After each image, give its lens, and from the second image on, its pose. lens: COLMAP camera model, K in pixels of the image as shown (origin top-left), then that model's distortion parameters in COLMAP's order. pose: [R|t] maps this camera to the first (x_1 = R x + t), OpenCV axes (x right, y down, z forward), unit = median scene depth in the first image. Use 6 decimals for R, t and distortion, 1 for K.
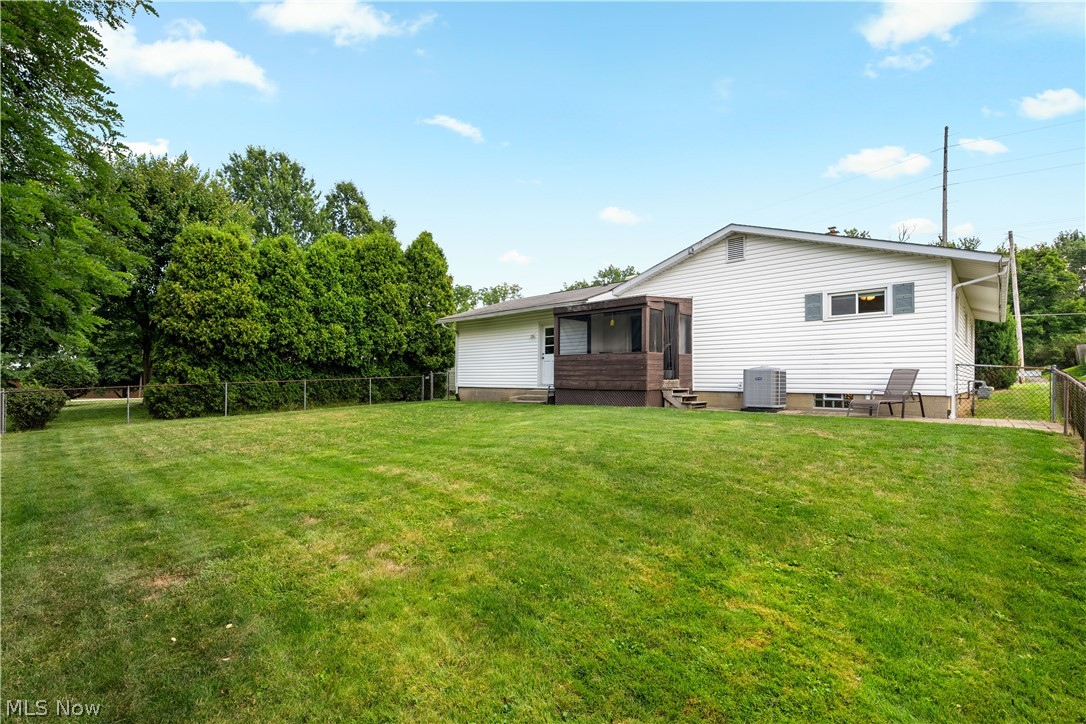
lens RADIAL K [[474.3, 0, 541.5], [0, 474.3, 381.5], [0, 0, 1]] dist [-0.006374, -0.000273]
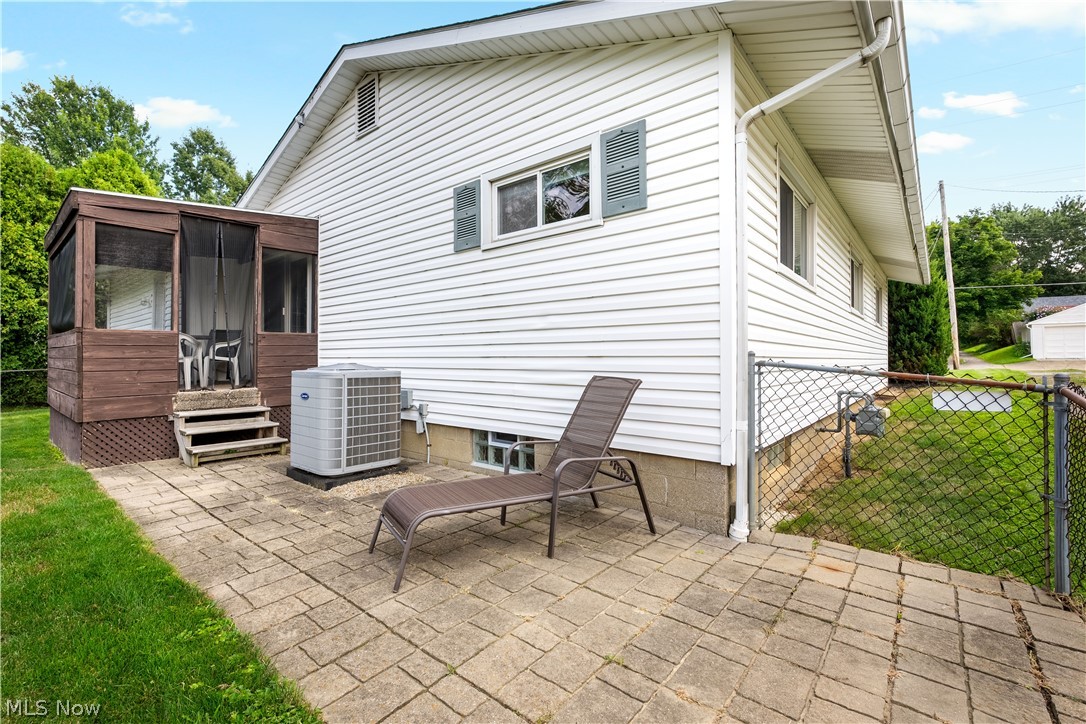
lens RADIAL K [[474.3, 0, 544.1], [0, 474.3, 358.1], [0, 0, 1]] dist [-0.006374, -0.000273]
pose [[0.997157, -0.006123, 0.075102, 0.380097], [0.006593, 0.999960, -0.006018, -0.020671], [-0.075062, 0.006496, 0.997158, 0.367464]]
